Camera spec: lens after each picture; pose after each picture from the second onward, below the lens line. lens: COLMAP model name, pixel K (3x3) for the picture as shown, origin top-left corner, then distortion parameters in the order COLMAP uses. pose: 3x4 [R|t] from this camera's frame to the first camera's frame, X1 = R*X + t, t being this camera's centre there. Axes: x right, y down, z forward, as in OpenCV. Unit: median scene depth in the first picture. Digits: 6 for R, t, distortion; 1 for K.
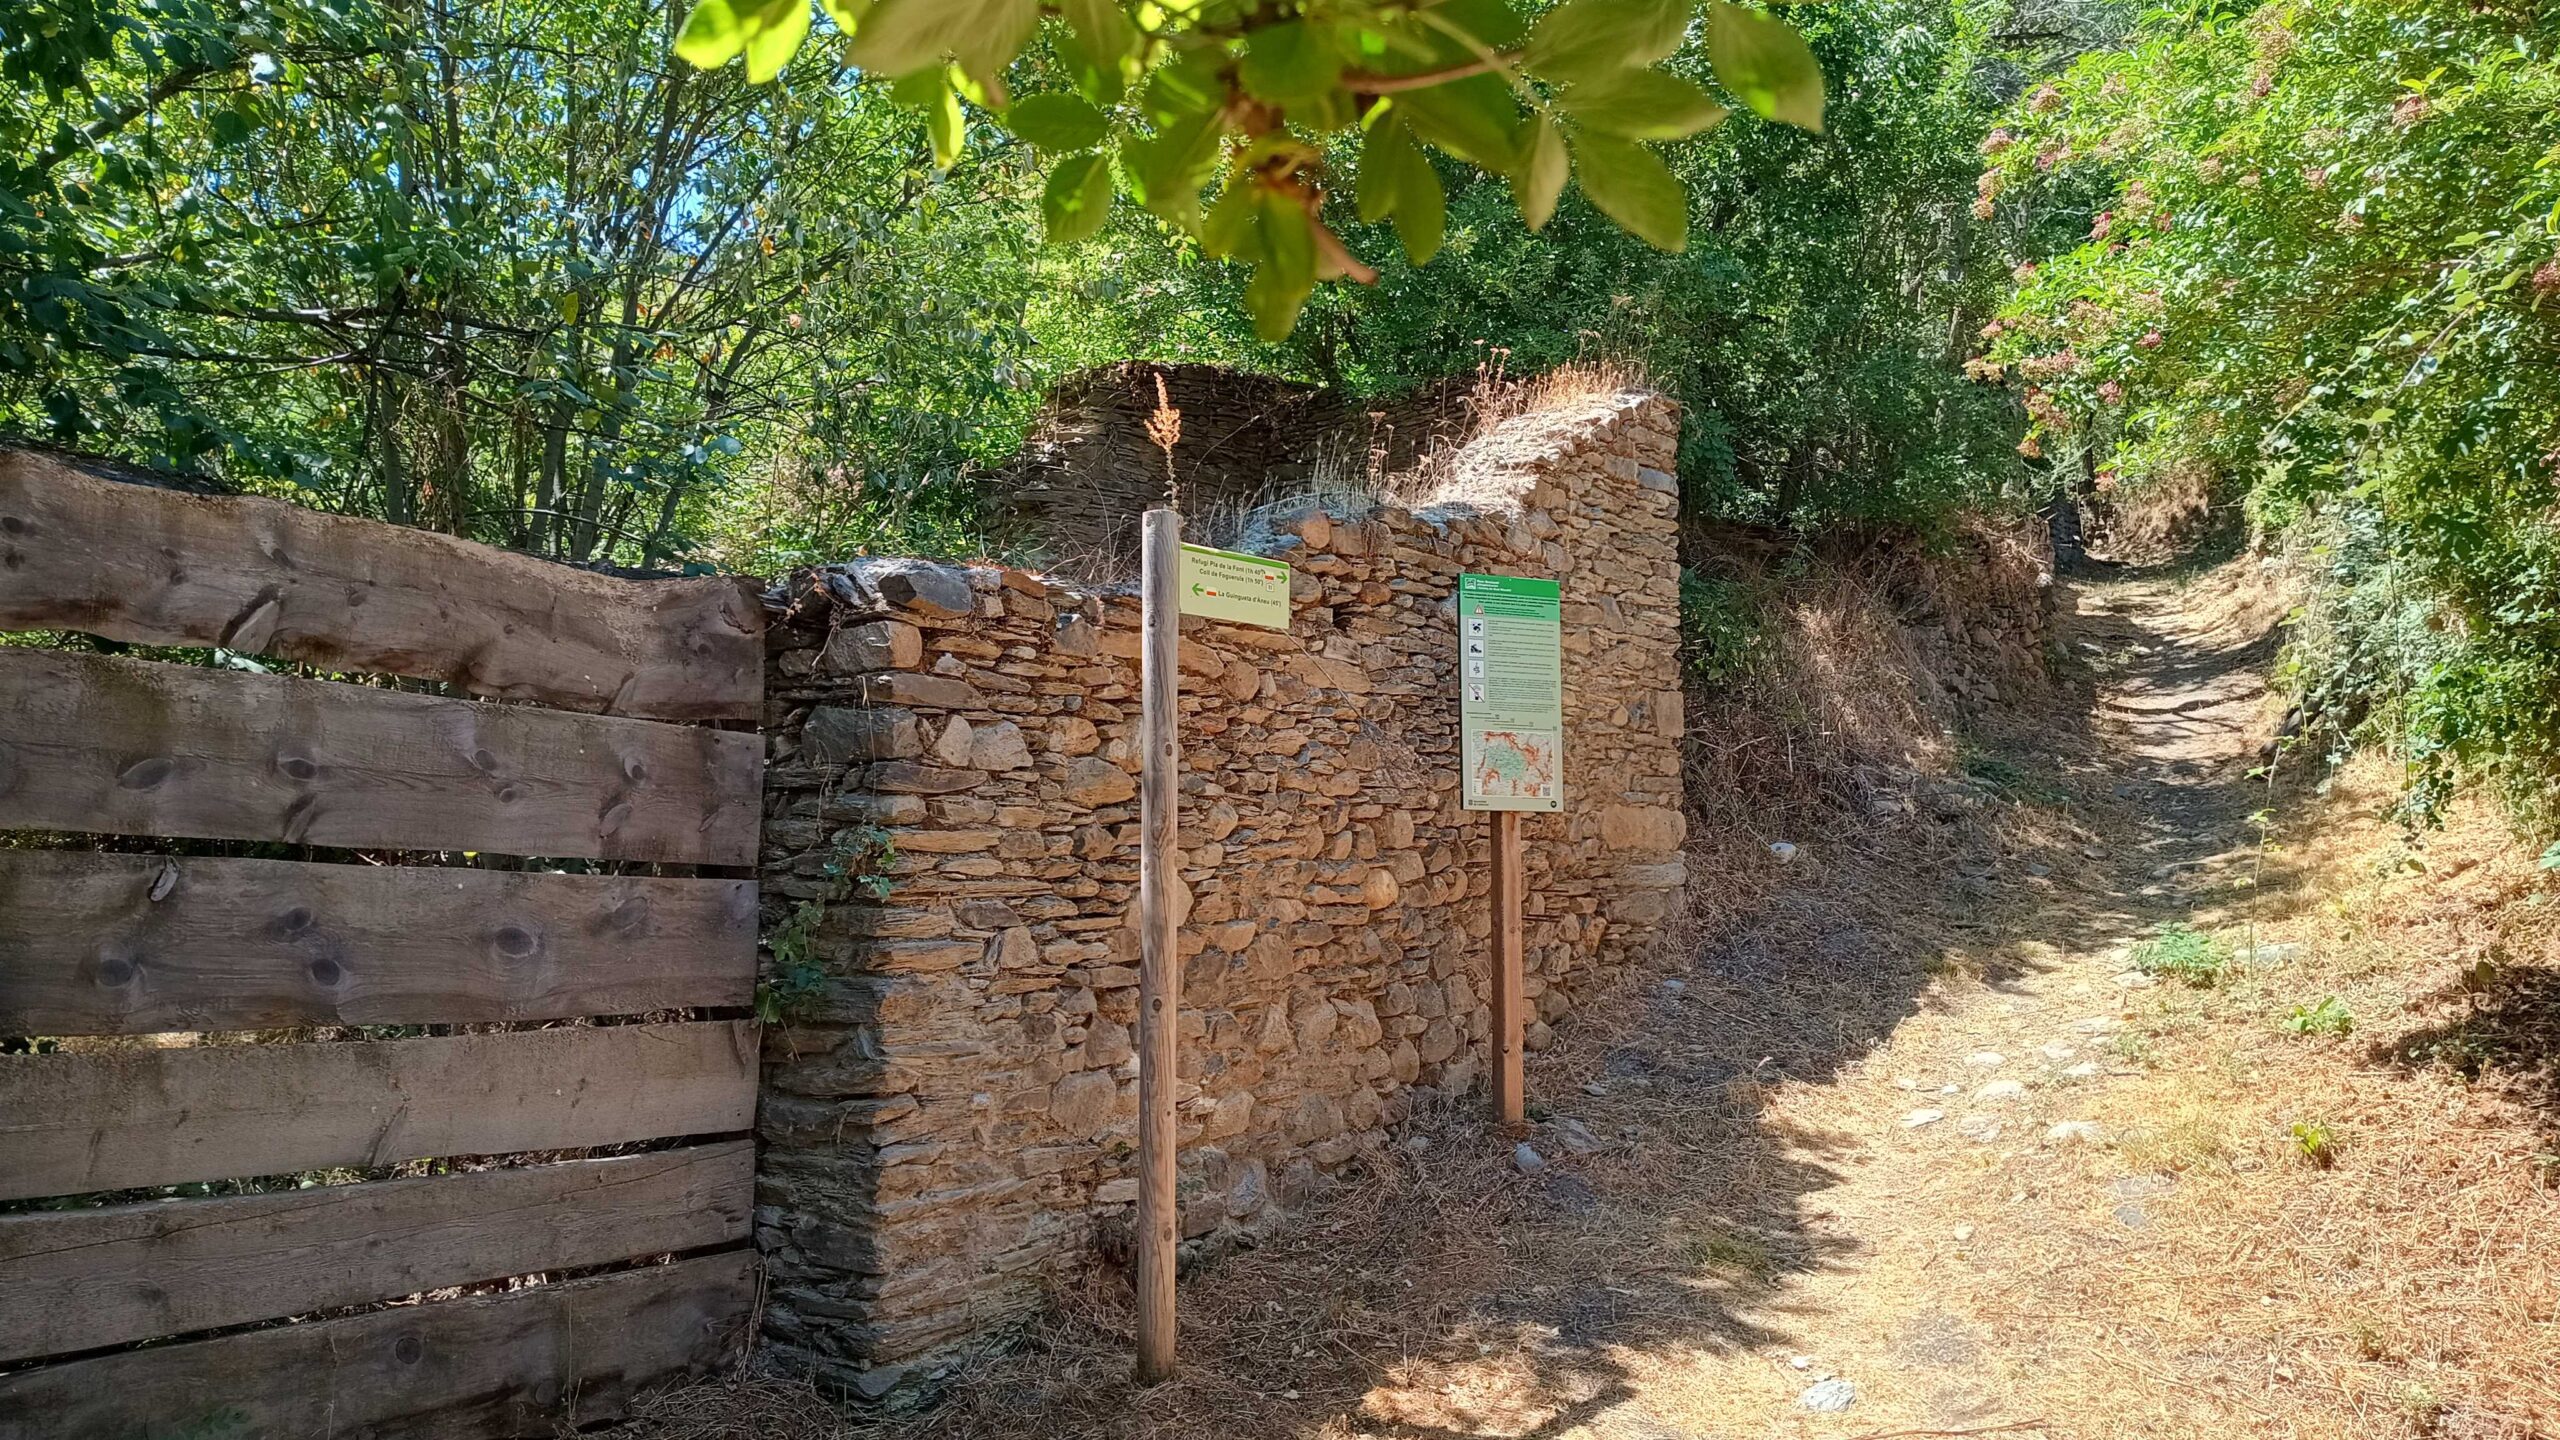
lens RADIAL K [[1761.6, 0, 1282.8], [0, 1761.6, 707.8], [0, 0, 1]] dist [0.037290, -0.030927]
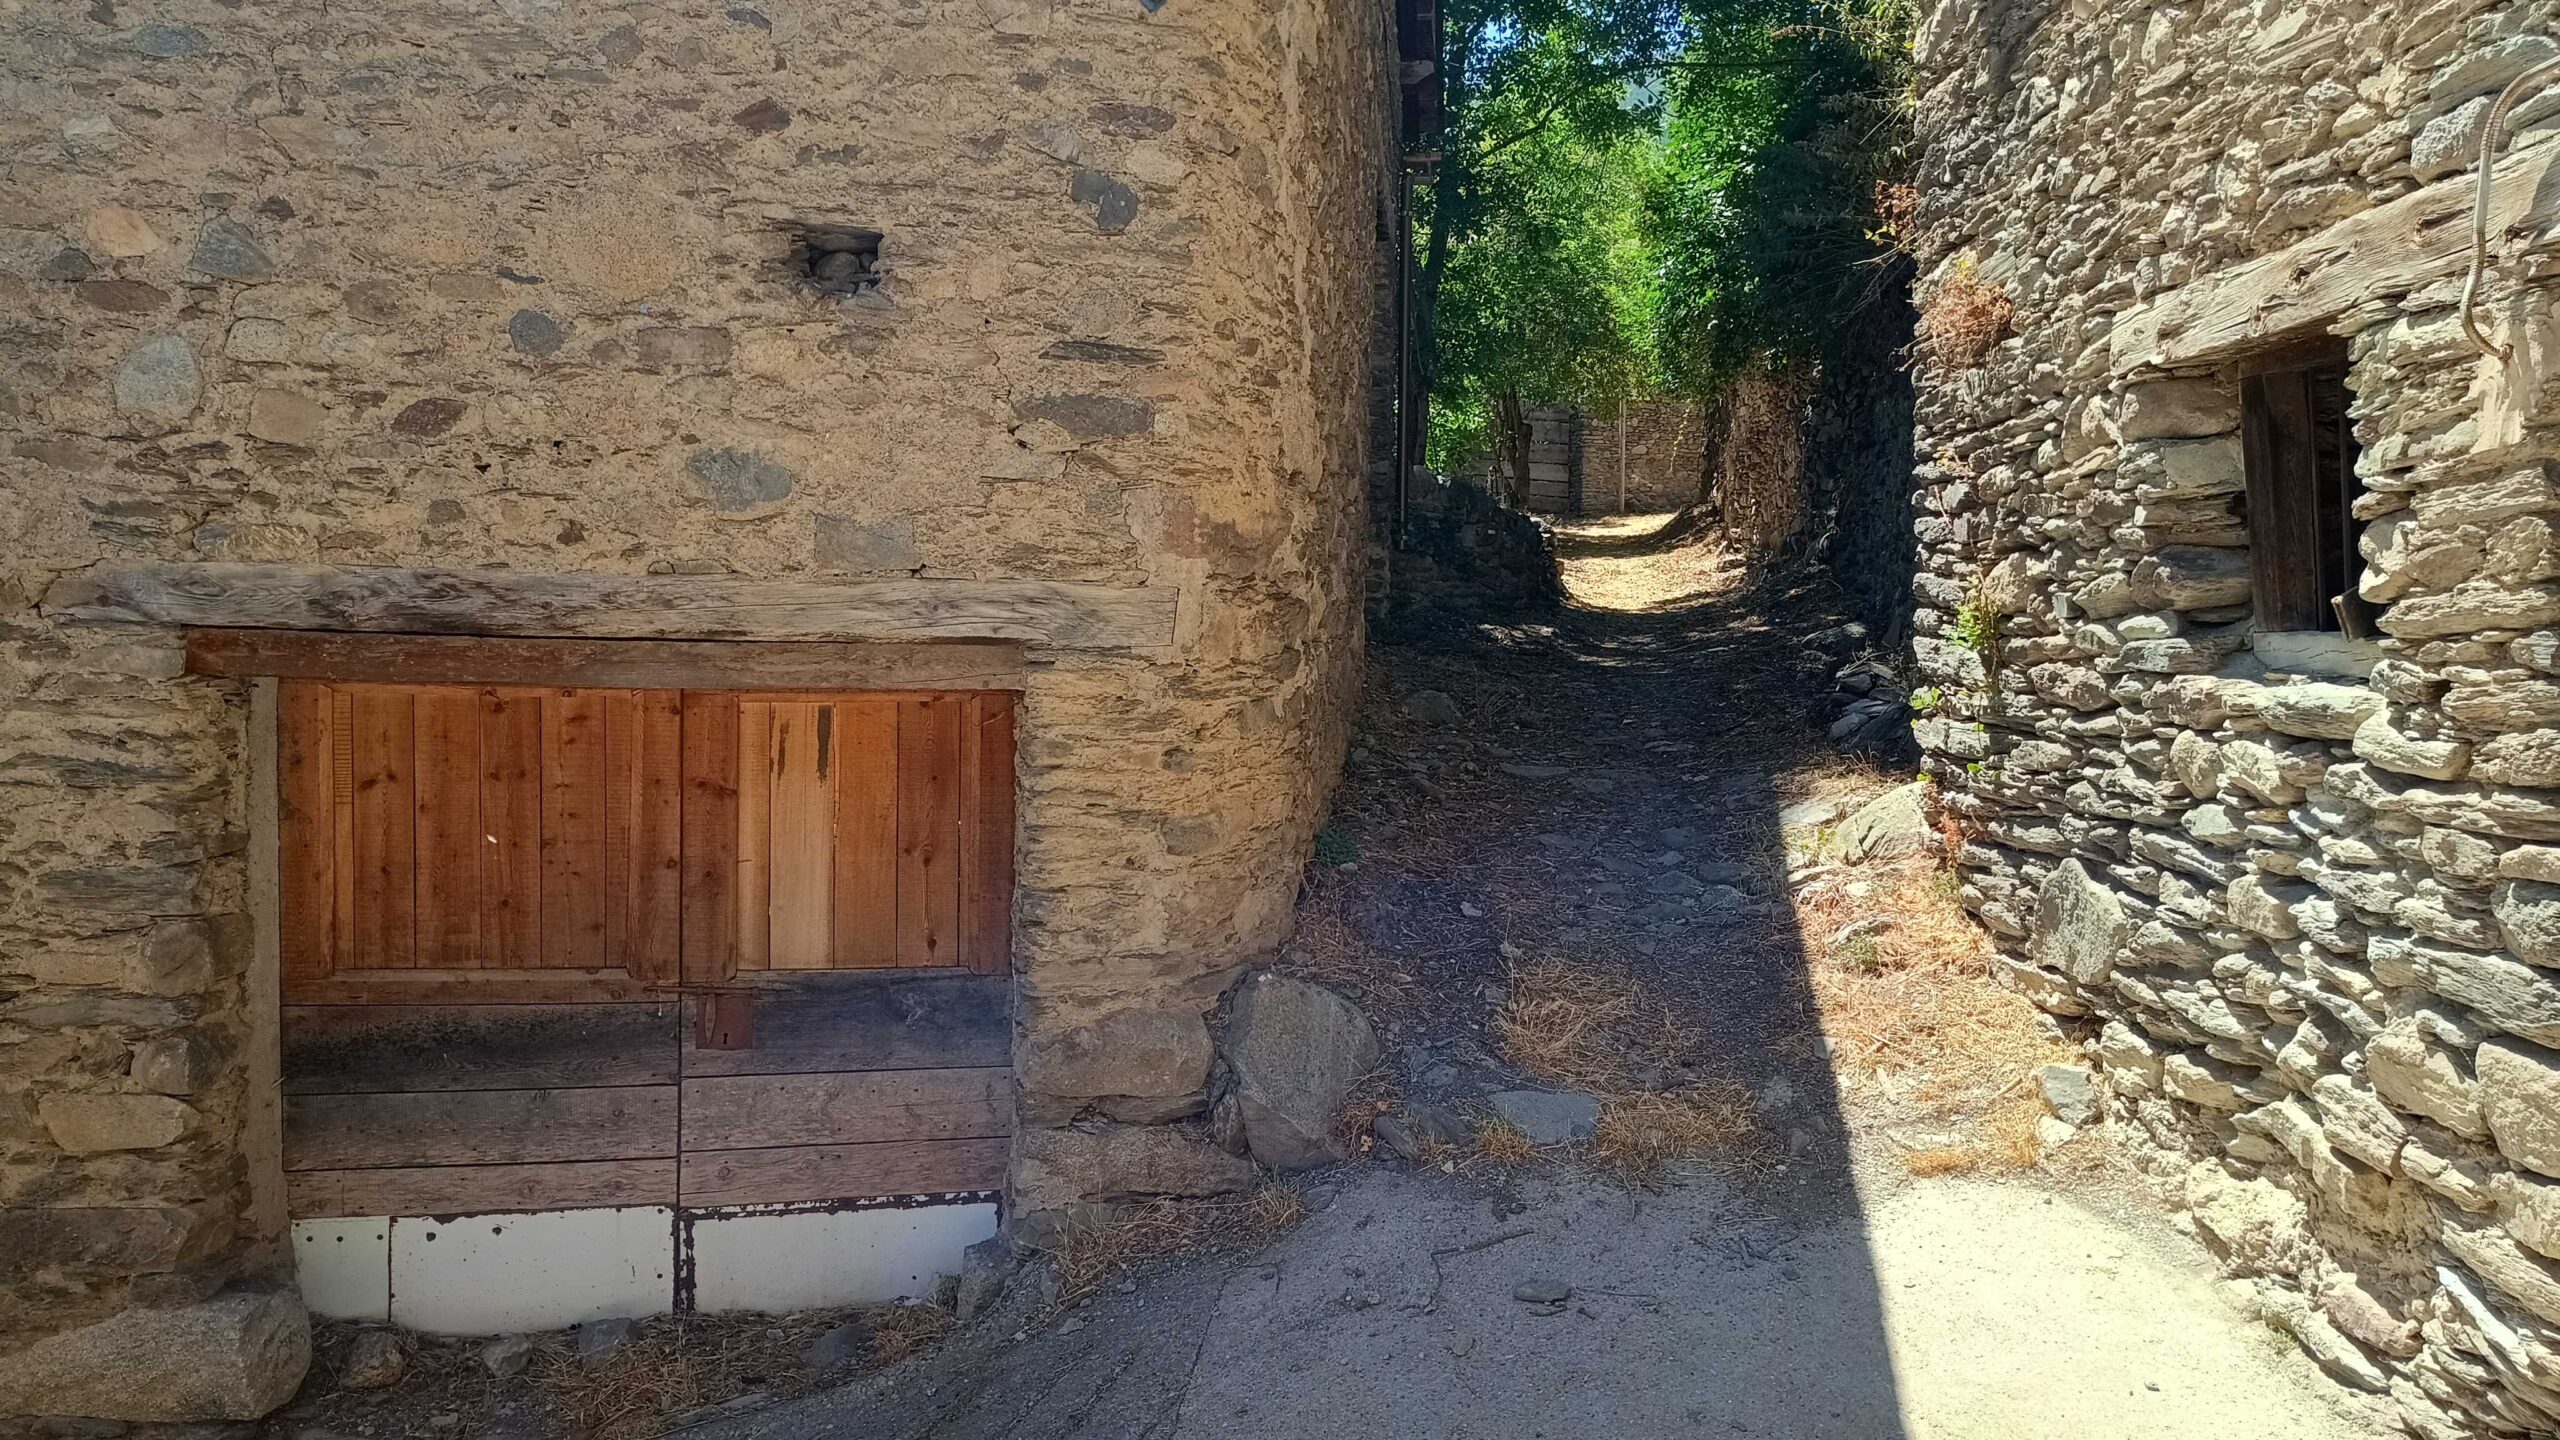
lens RADIAL K [[1761.6, 0, 1275.4], [0, 1761.6, 717.7], [0, 0, 1]] dist [0.037290, -0.030927]
pose [[0.781180, 0.033092, -0.623428, 2.856736], [0.052913, 0.991491, 0.118932, 0.249266], [0.622060, -0.125895, 0.772782, -4.695255]]
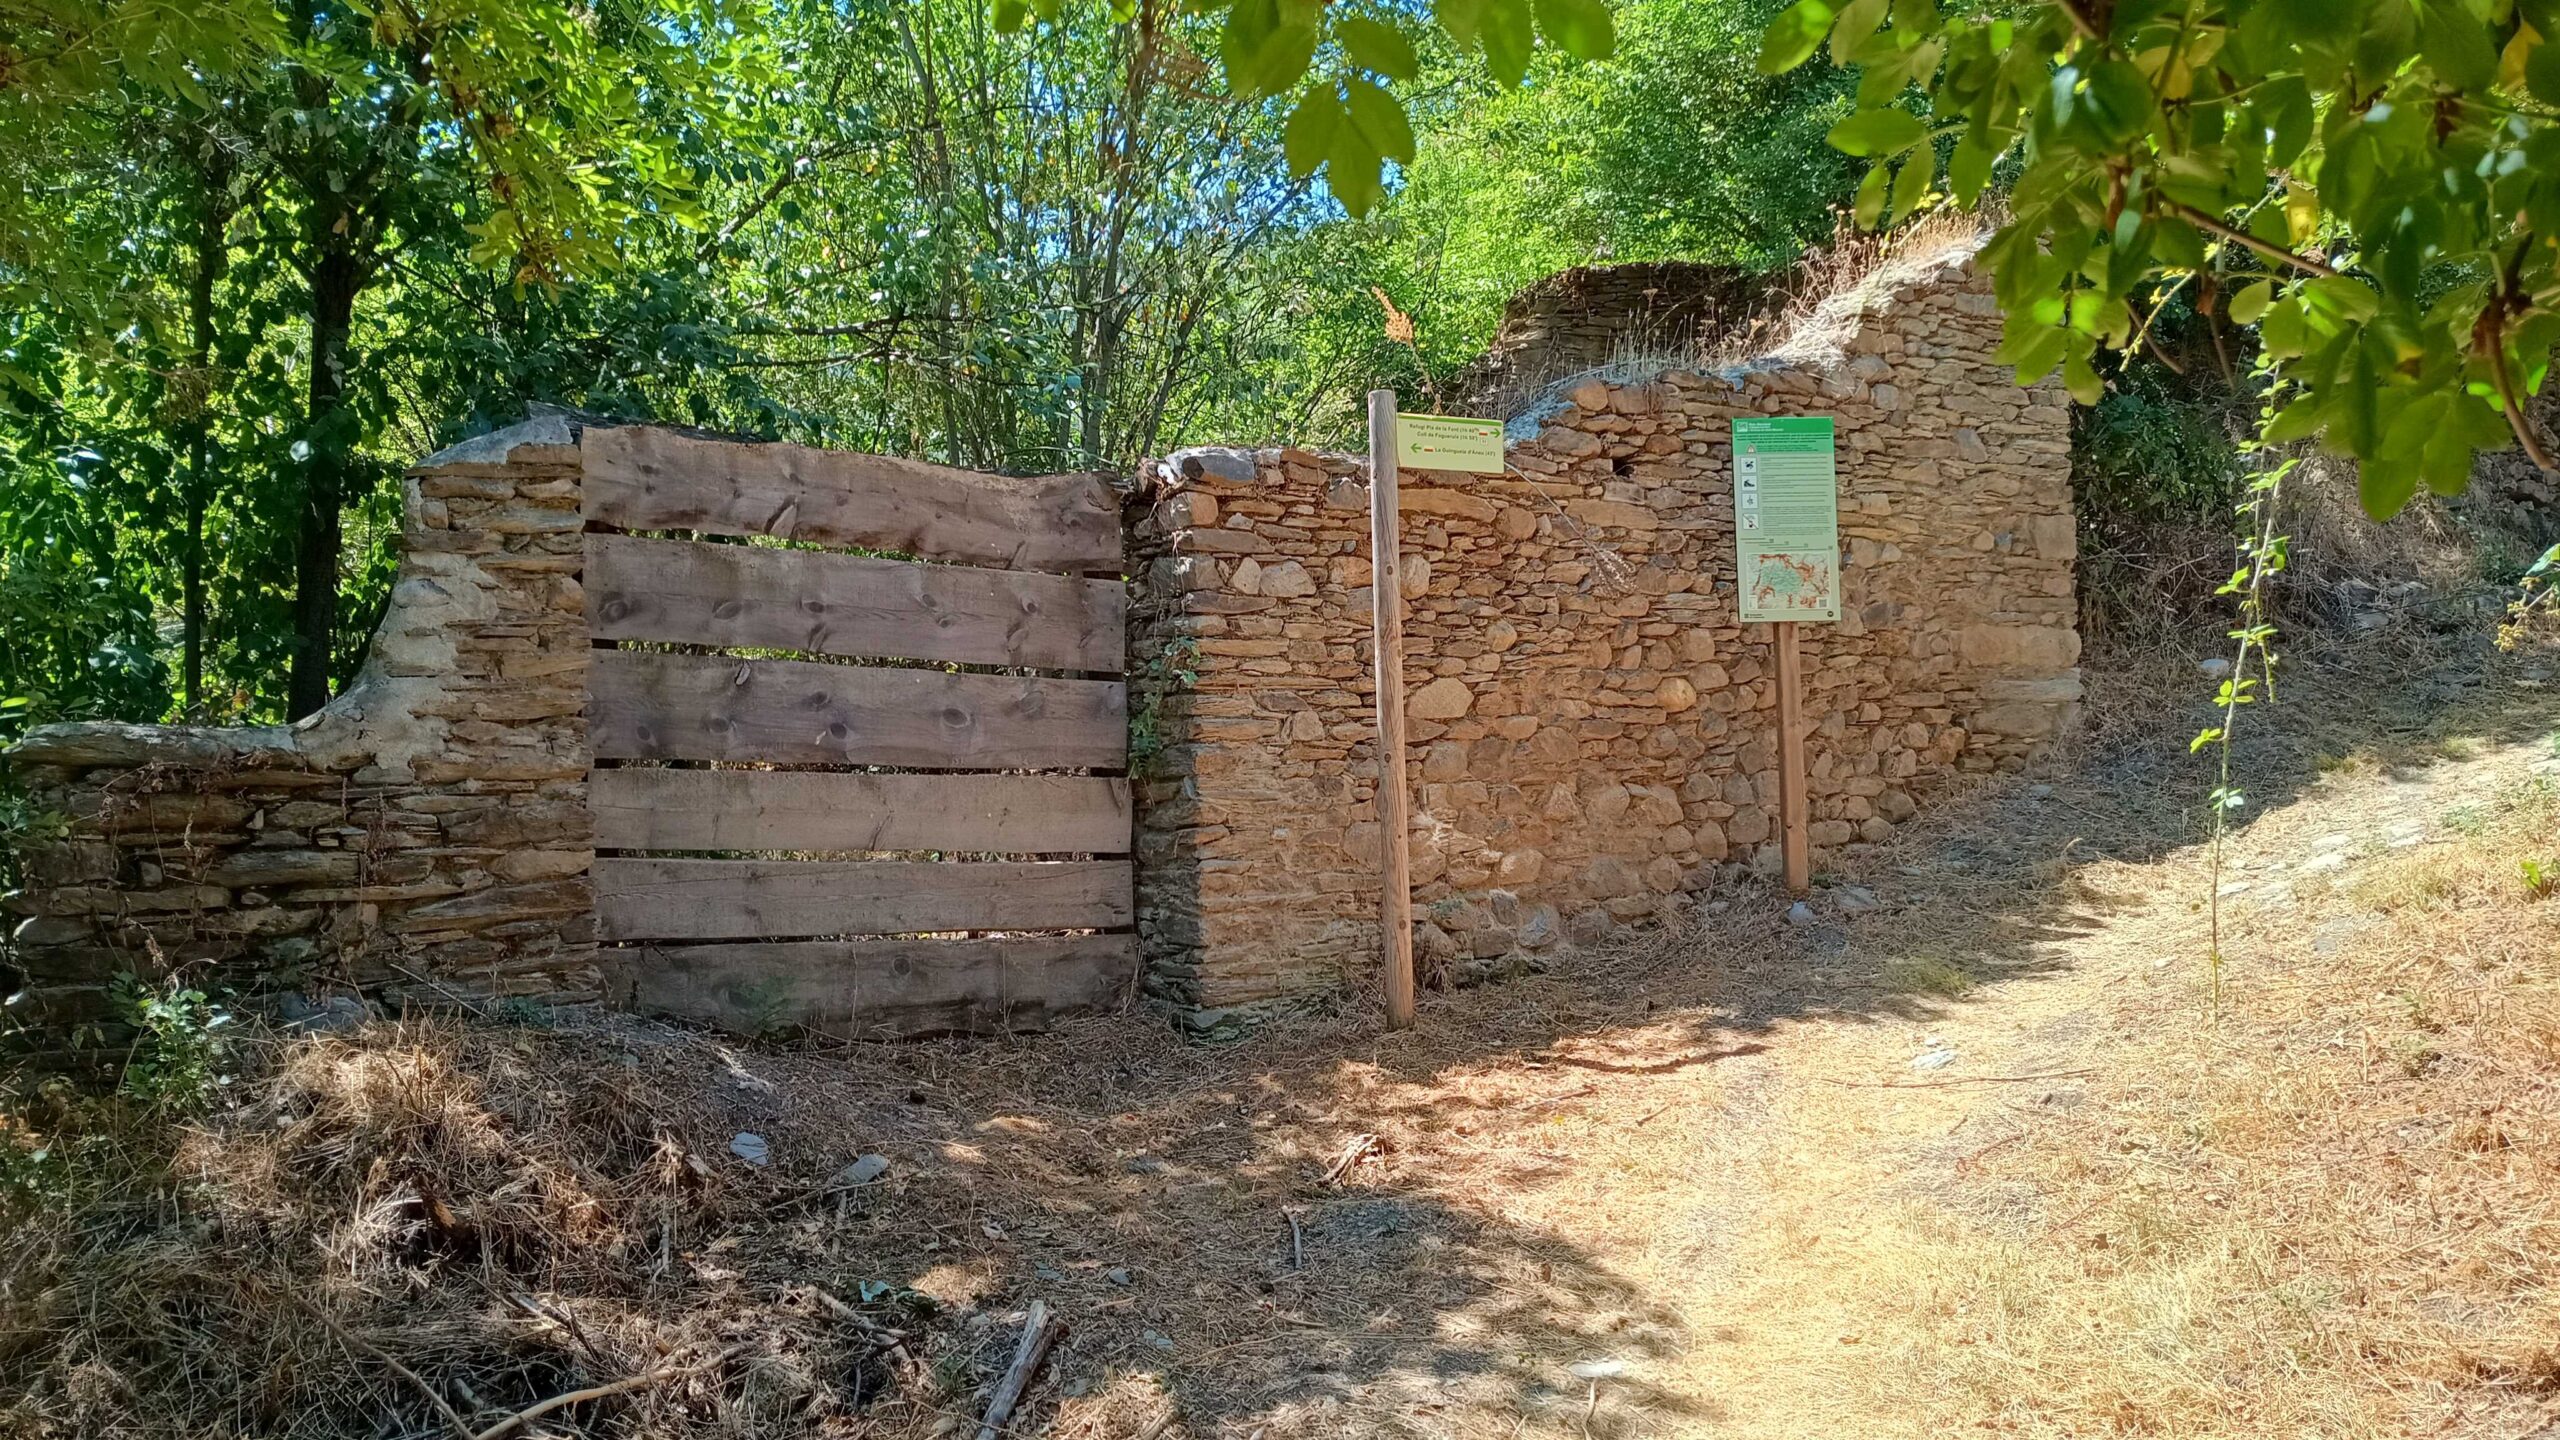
lens RADIAL K [[1761.6, 0, 1277.1], [0, 1761.6, 711.2], [0, 0, 1]] dist [0.037290, -0.030927]
pose [[0.919020, -0.044829, -0.391653, 0.349368], [0.061604, 0.997639, 0.030364, 0.079103], [0.389367, -0.052033, 0.919612, -0.249767]]
